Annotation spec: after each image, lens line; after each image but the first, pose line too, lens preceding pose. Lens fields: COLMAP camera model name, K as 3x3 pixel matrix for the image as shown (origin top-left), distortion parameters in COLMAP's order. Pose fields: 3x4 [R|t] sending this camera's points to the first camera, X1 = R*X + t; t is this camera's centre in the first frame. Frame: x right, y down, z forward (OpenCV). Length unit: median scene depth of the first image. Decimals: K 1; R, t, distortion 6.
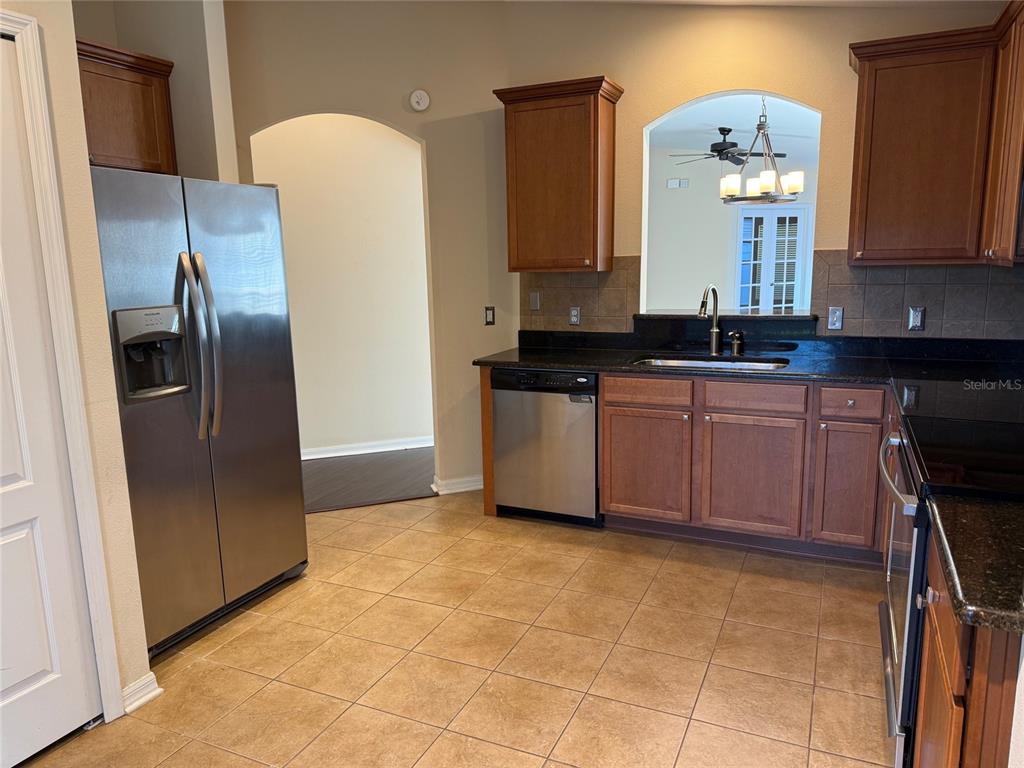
lens RADIAL K [[730.7, 0, 512.0], [0, 730.7, 384.0], [0, 0, 1]] dist [0.098739, -0.140052]
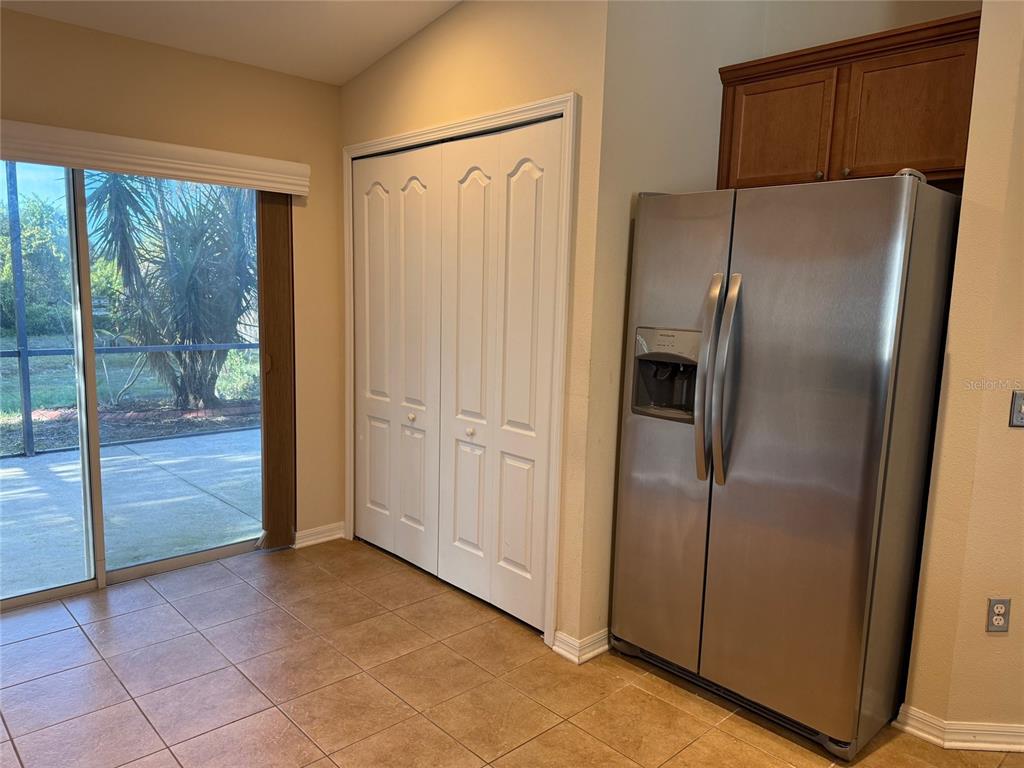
lens RADIAL K [[730.7, 0, 512.0], [0, 730.7, 384.0], [0, 0, 1]] dist [0.098739, -0.140052]
pose [[-0.384043, 0.136155, -0.913221, 0.535749], [-0.174892, 0.960435, 0.216742, -0.217386], [0.906600, 0.242953, -0.345036, 1.210564]]
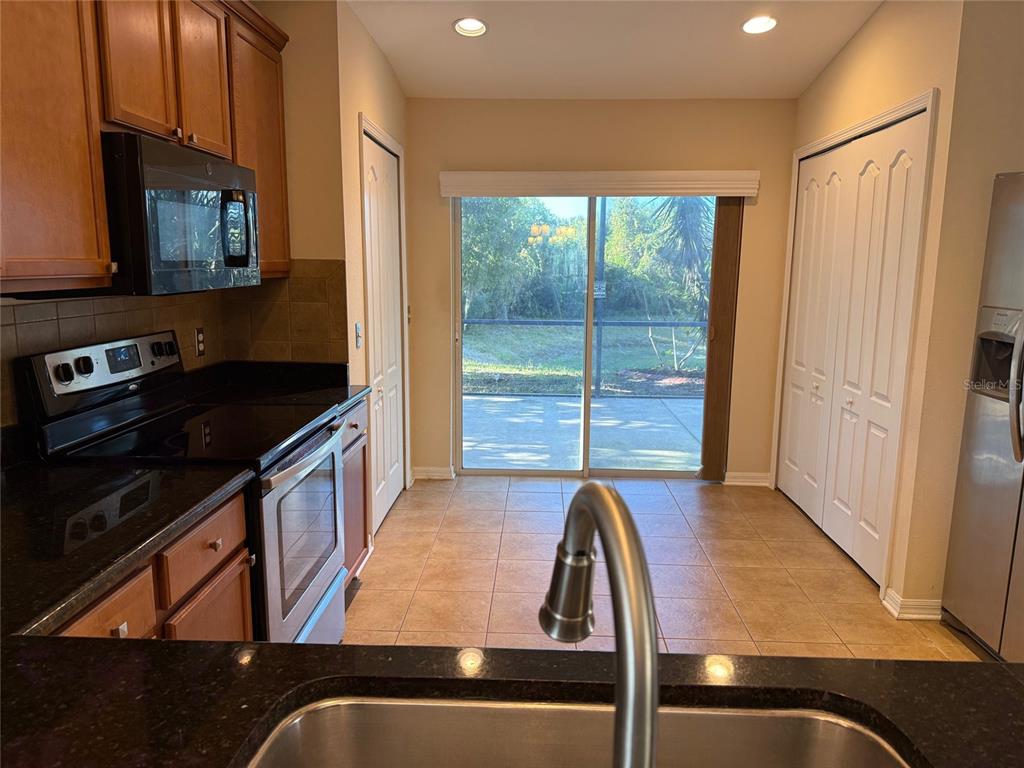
lens RADIAL K [[730.7, 0, 512.0], [0, 730.7, 384.0], [0, 0, 1]] dist [0.098739, -0.140052]
pose [[-0.926204, 0.075386, -0.369409, 0.535523], [-0.053023, 0.944023, 0.325590, -0.310599], [0.373275, 0.321150, -0.870361, 1.724274]]
